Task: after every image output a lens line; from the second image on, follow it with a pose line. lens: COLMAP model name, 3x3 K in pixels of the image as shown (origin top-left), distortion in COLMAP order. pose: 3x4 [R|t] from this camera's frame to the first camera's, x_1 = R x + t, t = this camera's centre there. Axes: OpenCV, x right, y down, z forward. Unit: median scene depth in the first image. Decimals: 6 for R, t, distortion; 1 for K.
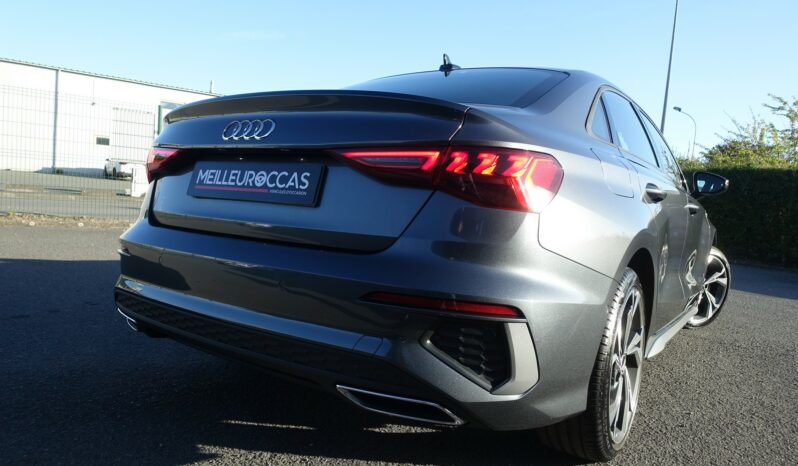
lens RADIAL K [[538.0, 0, 399.0], [0, 538.0, 233.0], [0, 0, 1]] dist [0.000631, 0.000493]
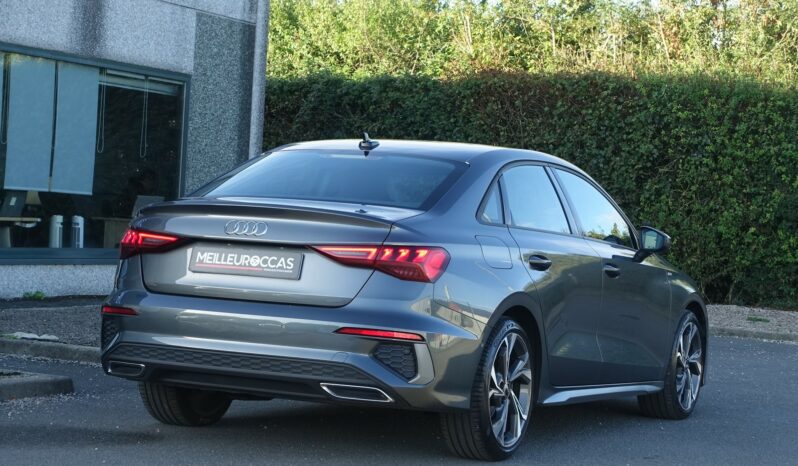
lens RADIAL K [[1643.0, 0, 399.0], [0, 1643.0, 233.0], [0, 0, 1]] dist [0.031169, 0.023550]
pose [[0.987643, -0.005175, 0.156635, -0.608982], [0.012645, 0.998828, -0.046726, 0.042973], [-0.156210, 0.048129, 0.986551, -3.782023]]
